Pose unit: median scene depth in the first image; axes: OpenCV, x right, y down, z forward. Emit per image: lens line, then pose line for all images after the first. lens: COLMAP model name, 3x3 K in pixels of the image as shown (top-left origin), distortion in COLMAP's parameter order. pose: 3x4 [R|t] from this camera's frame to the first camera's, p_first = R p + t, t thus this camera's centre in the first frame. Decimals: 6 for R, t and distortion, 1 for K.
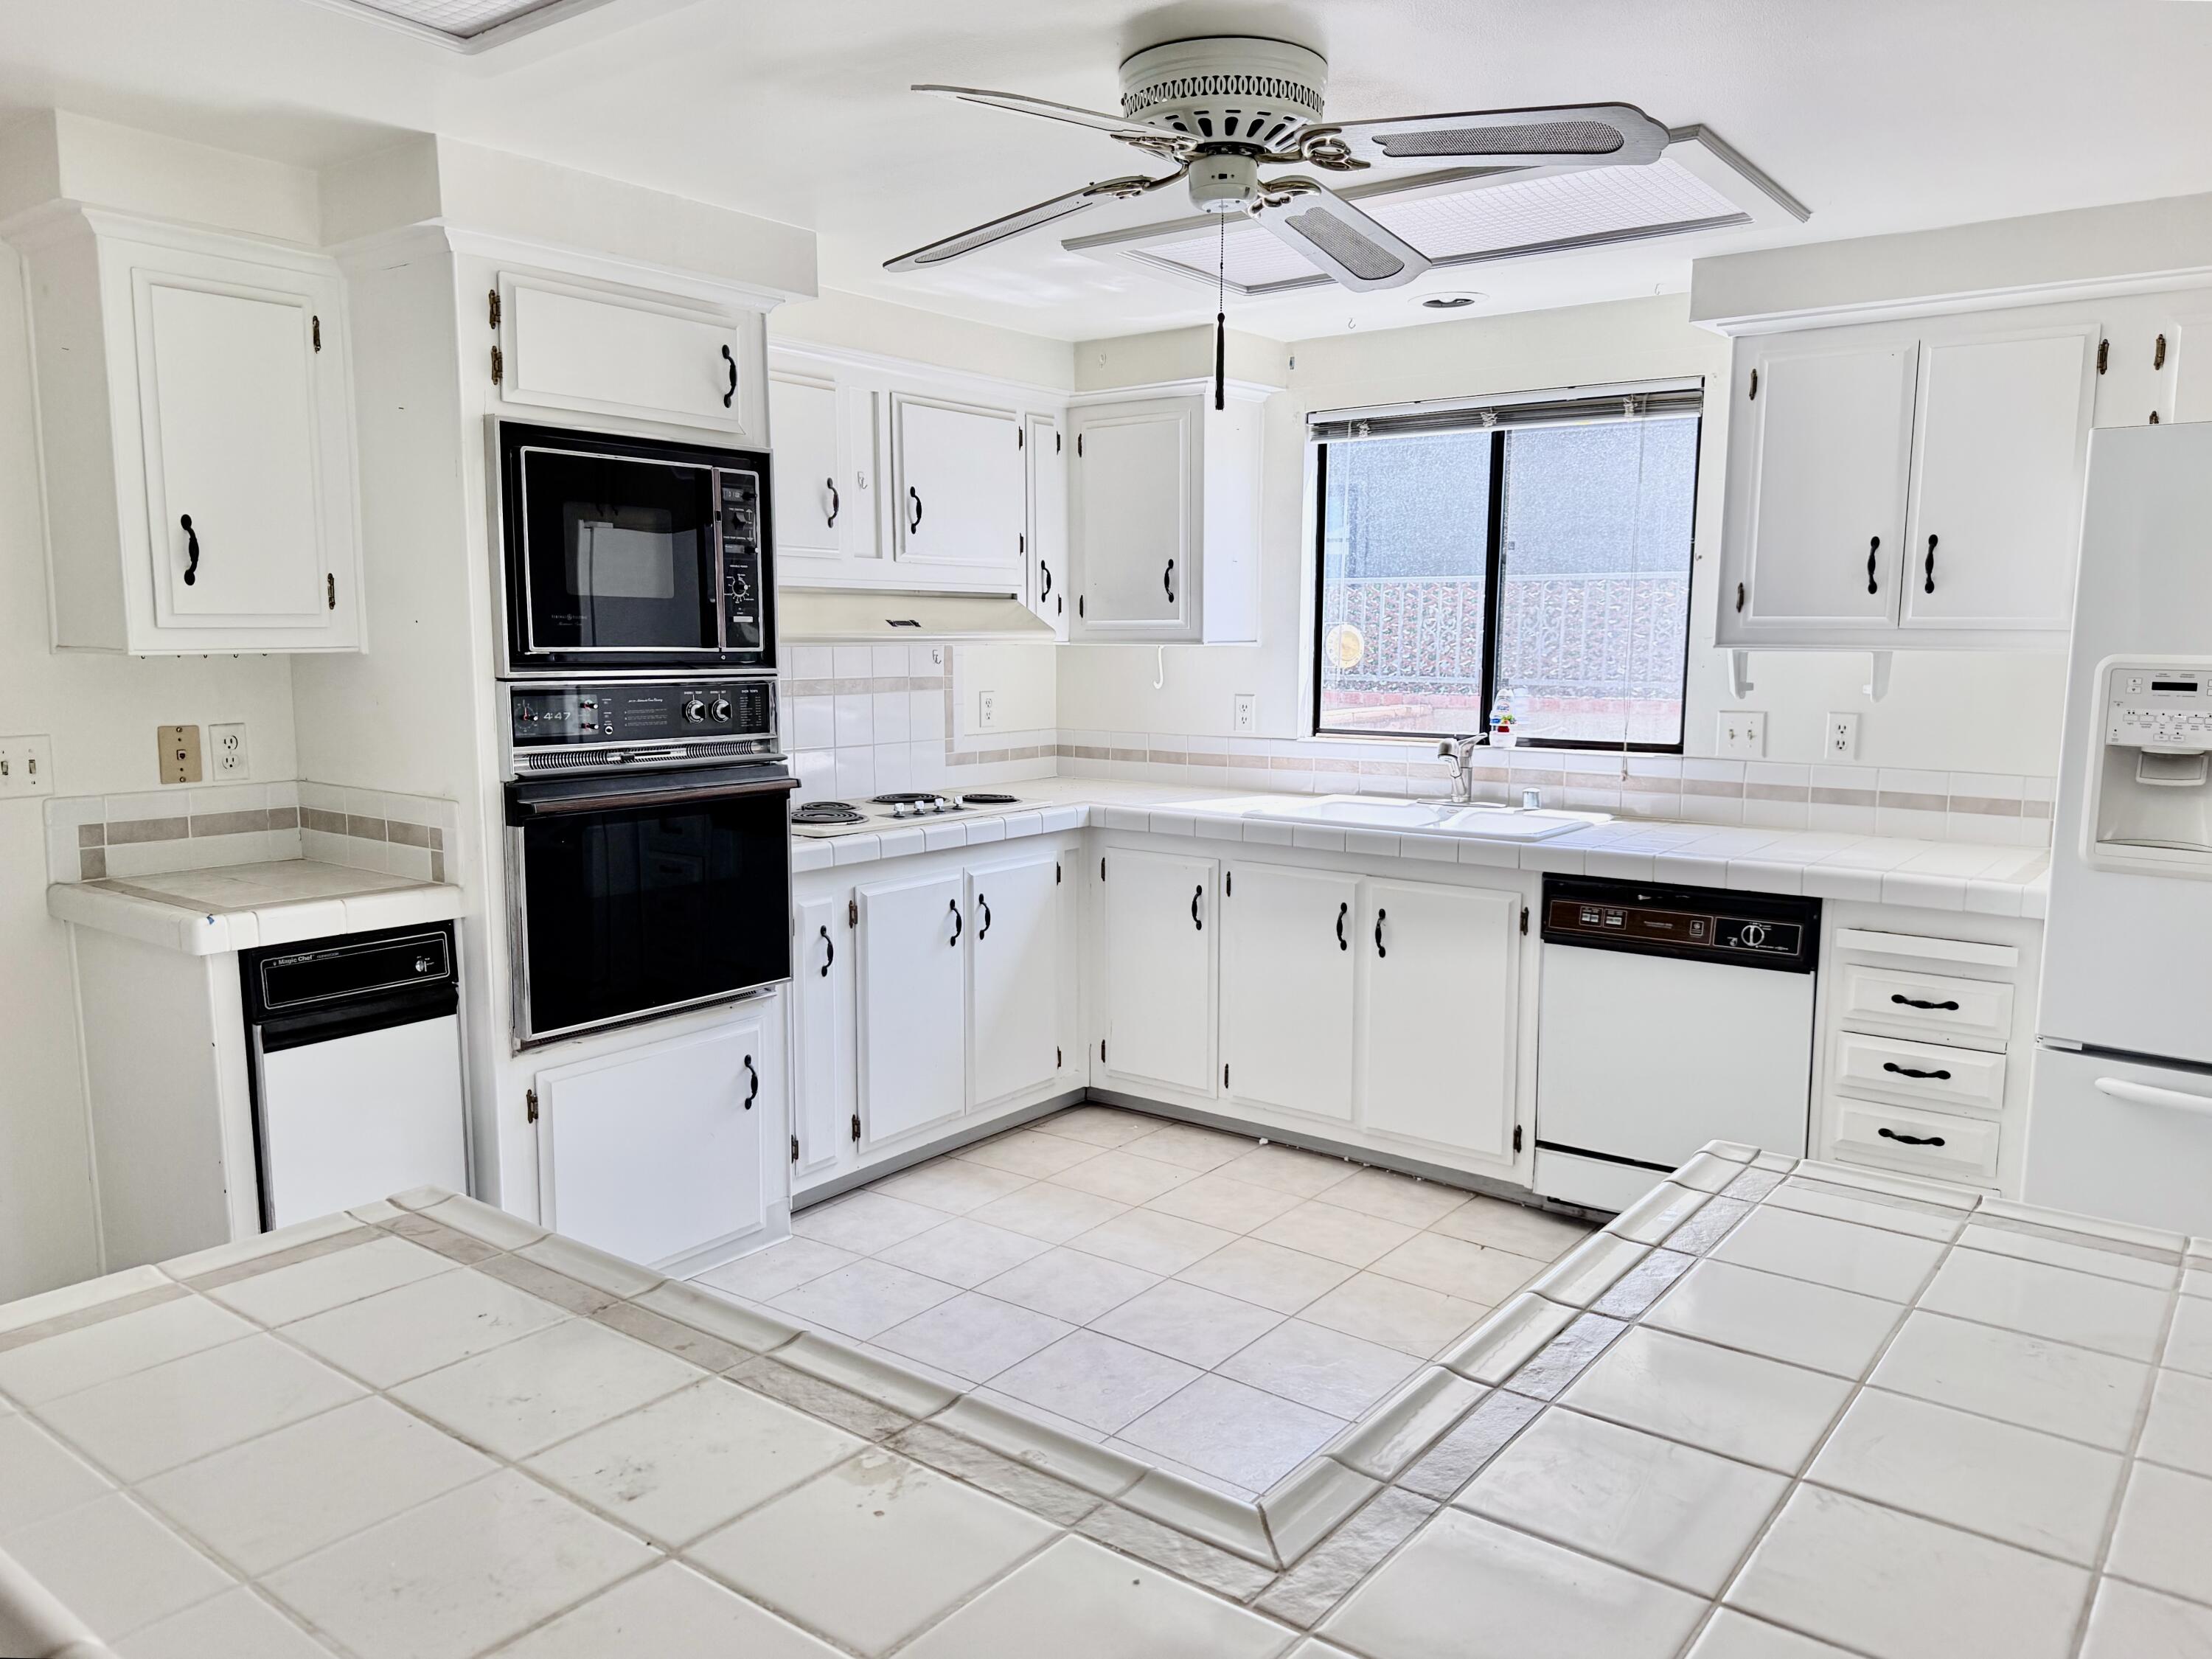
lens RADIAL K [[1614.3, 0, 1106.0], [0, 1614.3, 829.5], [0, 0, 1]] dist [0.079380, -0.094434]
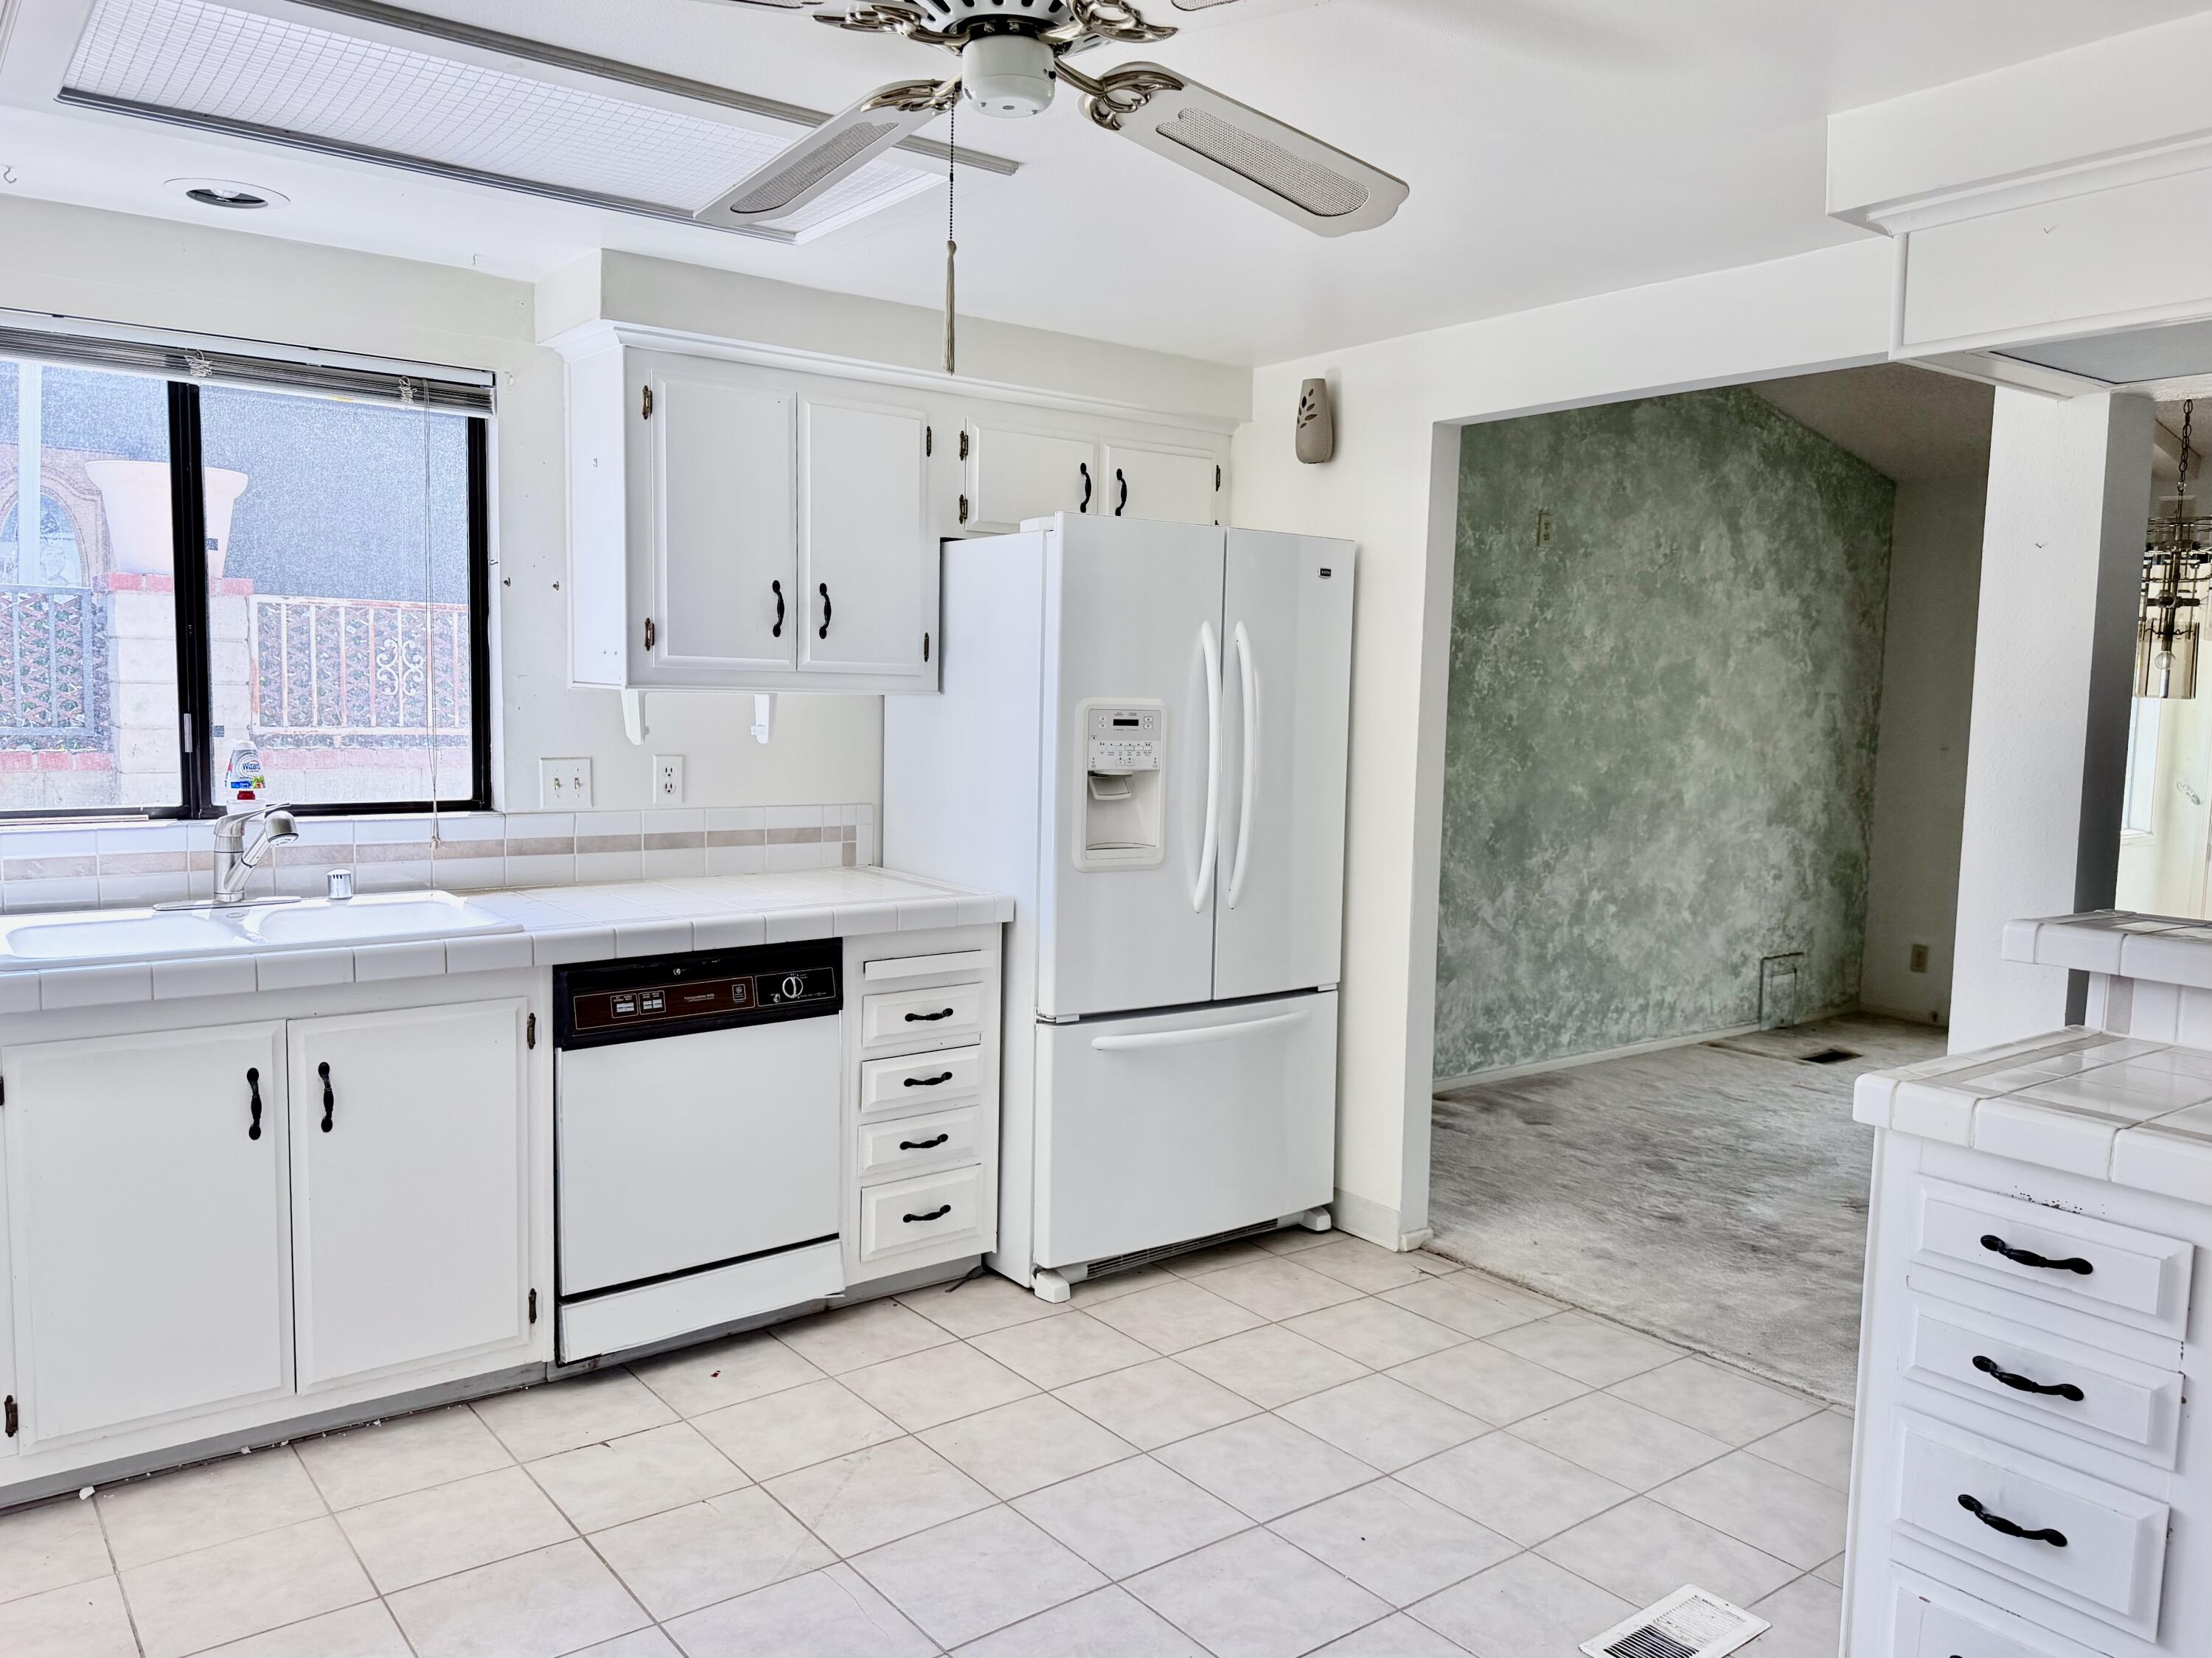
lens RADIAL K [[1614.2, 0, 1106.0], [0, 1614.2, 829.0], [0, 0, 1]] dist [0.079380, -0.094434]
pose [[0.257380, -0.085352, 0.962533, -0.443768], [0.101894, 0.992935, 0.060802, -0.063591], [-0.960923, 0.082427, 0.264259, 0.527881]]
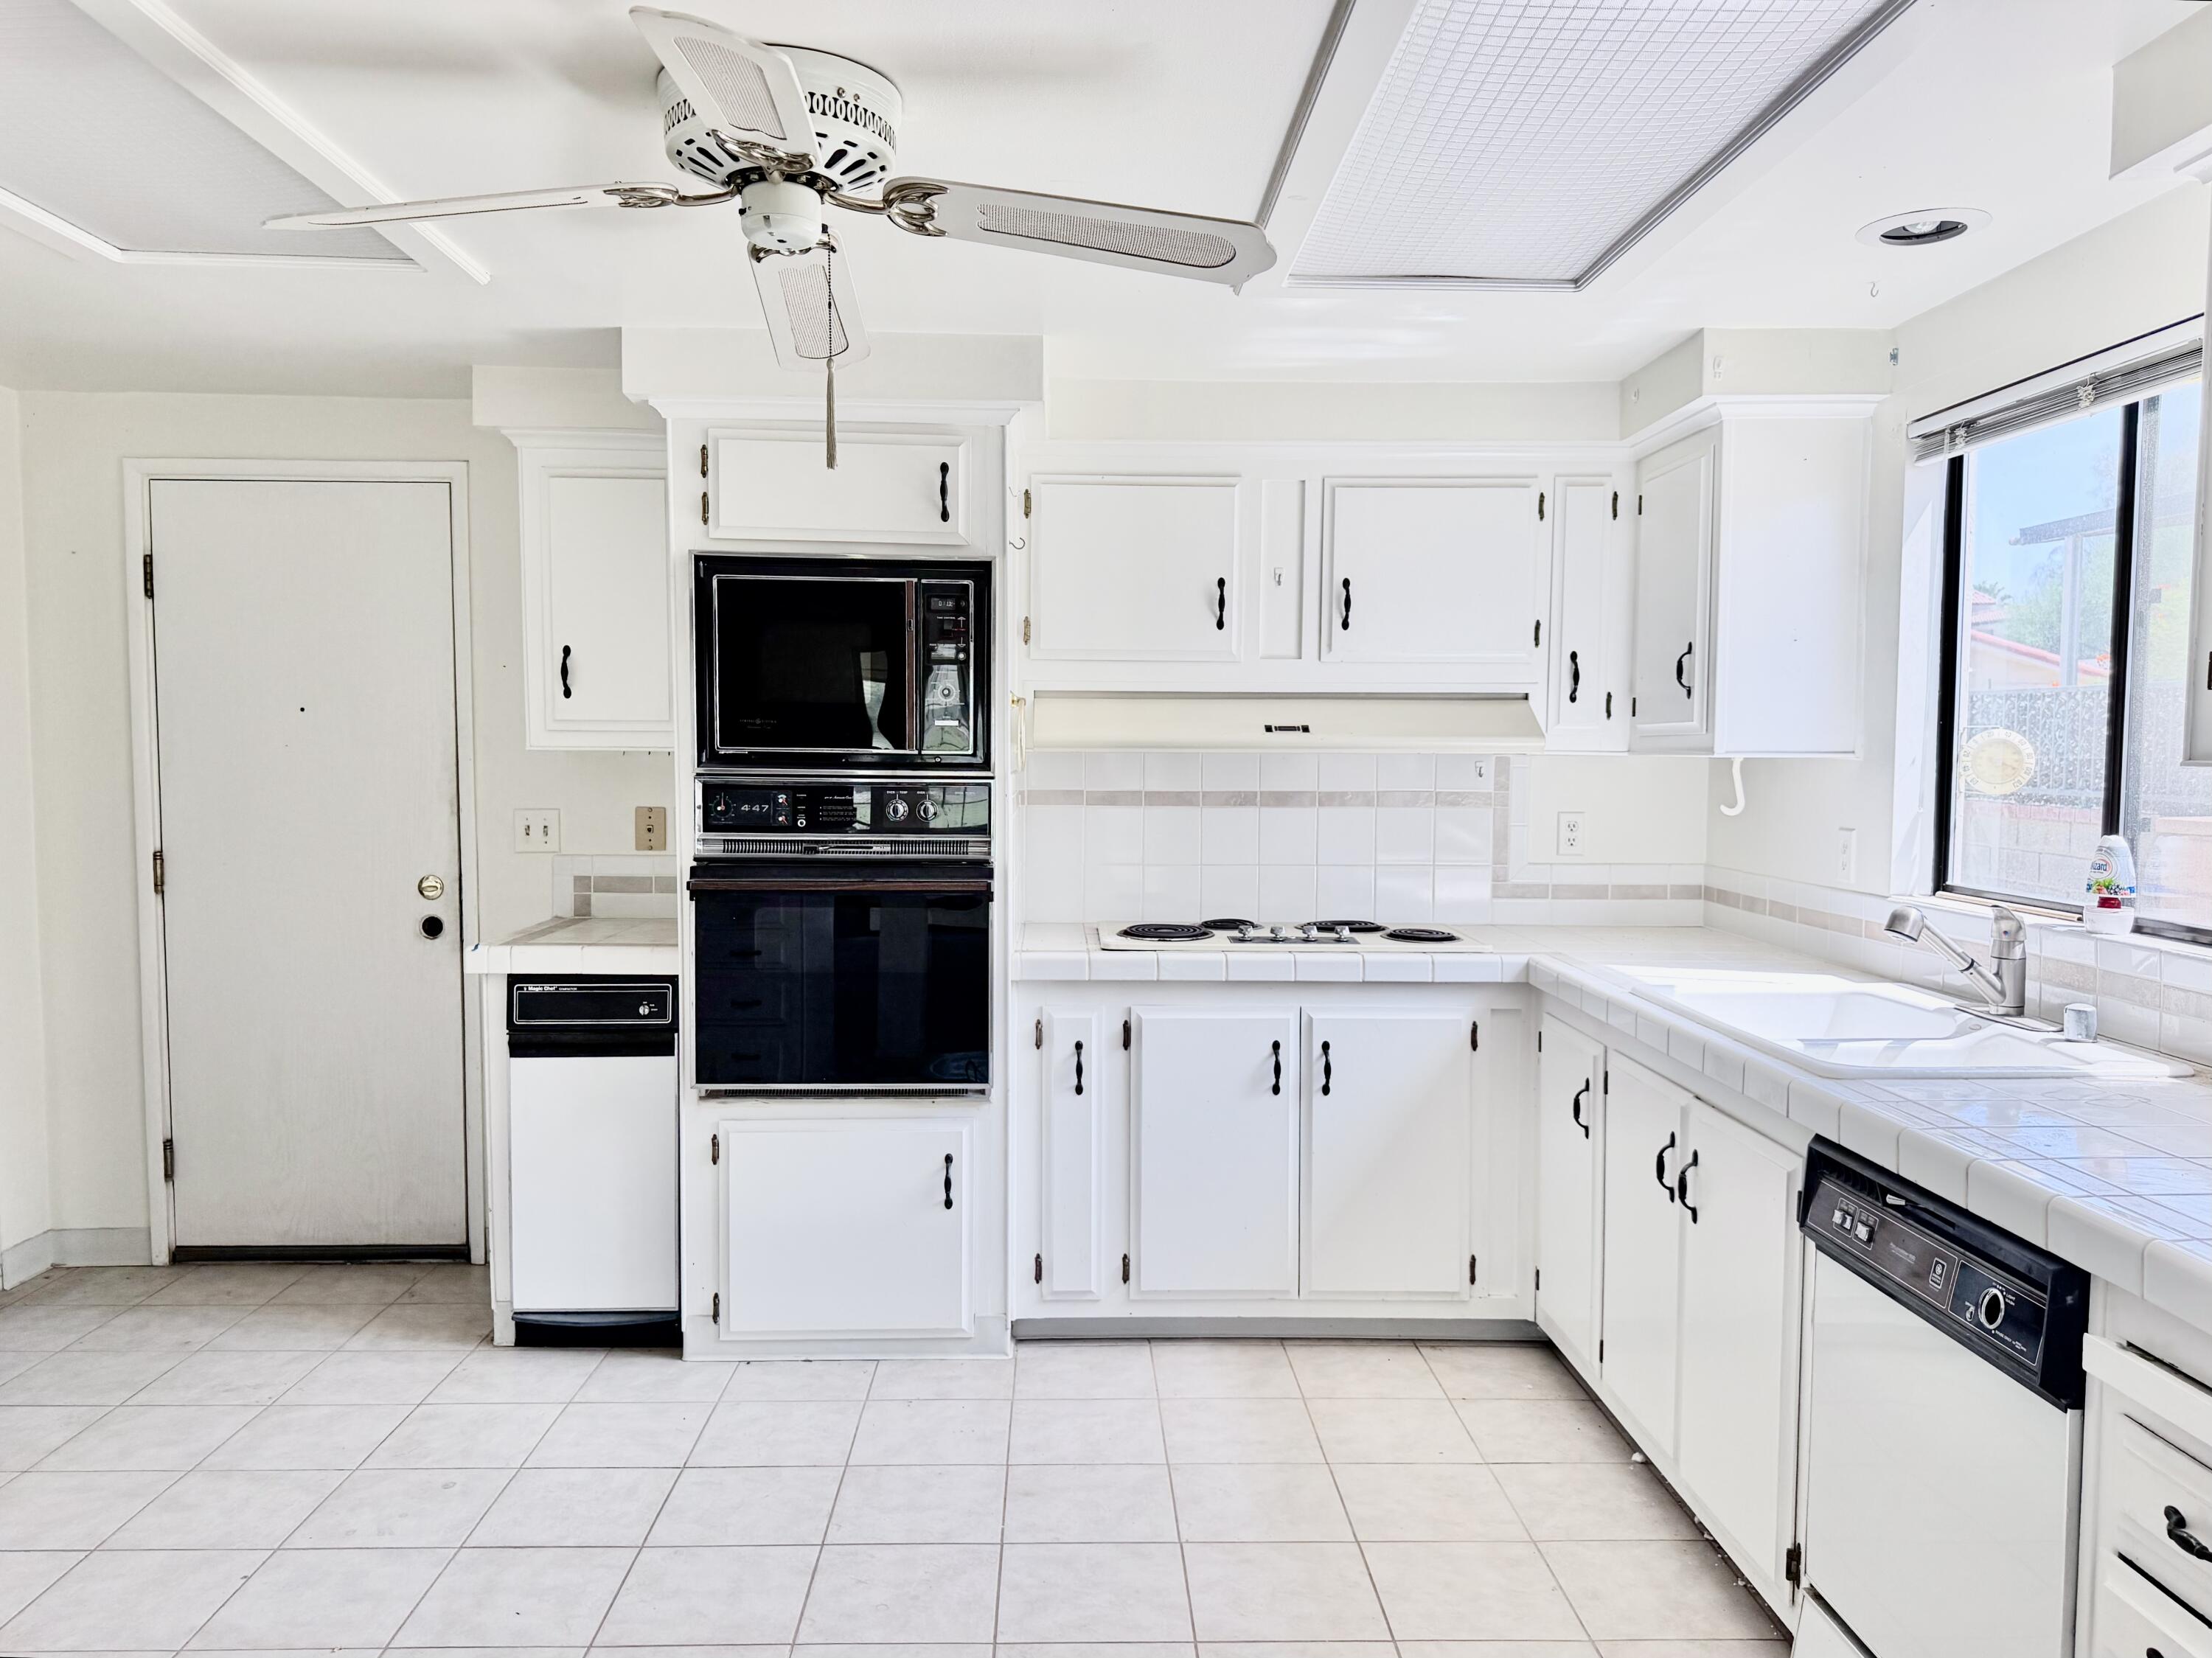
lens RADIAL K [[1651.4, 0, 1104.1], [0, 1651.4, 818.0], [0, 0, 1]] dist [0.132216, -0.102968]
pose [[0.619515, 0.038487, -0.784041, 0.607102], [-0.103030, 0.994144, -0.032609, -0.041881], [0.778194, 0.100981, 0.619852, 0.397082]]
